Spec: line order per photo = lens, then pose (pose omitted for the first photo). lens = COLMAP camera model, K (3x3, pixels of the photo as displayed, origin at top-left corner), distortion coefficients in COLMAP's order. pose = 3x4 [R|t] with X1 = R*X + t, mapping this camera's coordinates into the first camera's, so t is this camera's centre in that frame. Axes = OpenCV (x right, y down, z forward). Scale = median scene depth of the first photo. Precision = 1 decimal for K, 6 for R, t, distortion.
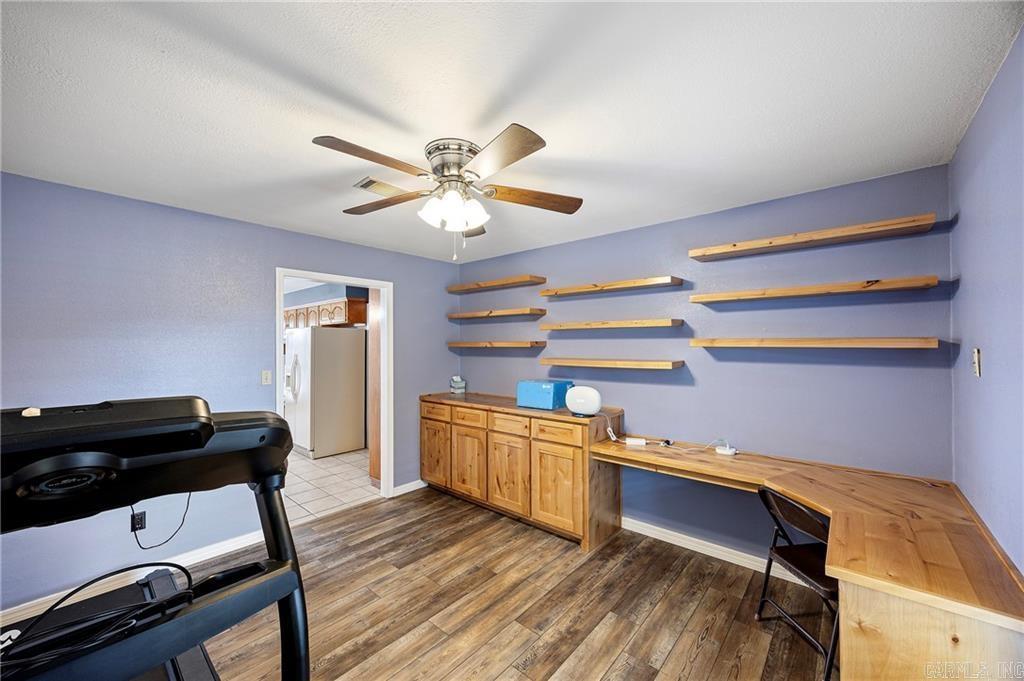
lens RADIAL K [[390.9, 0, 514.7], [0, 390.9, 342.6], [0, 0, 1]] dist [-0.002635, -0.000096]
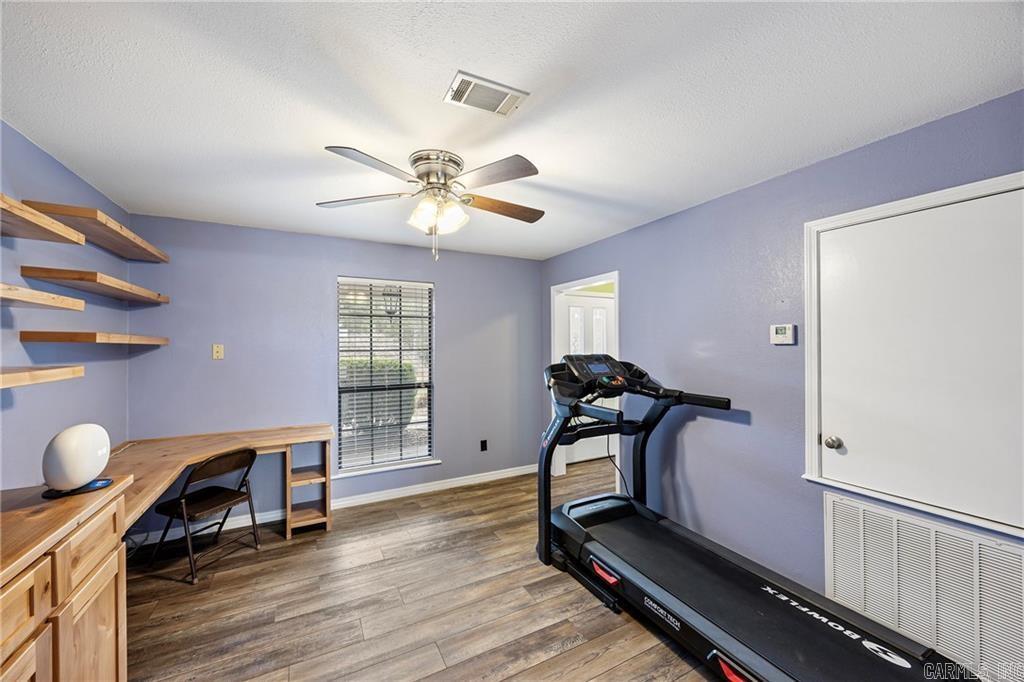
lens RADIAL K [[390.9, 0, 514.7], [0, 390.9, 343.1], [0, 0, 1]] dist [-0.002635, -0.000096]
pose [[-0.931760, 0.009250, 0.362957, -0.702272], [0.007086, 0.999948, -0.007293, 0.025683], [-0.363005, -0.004223, -0.931778, 1.819634]]
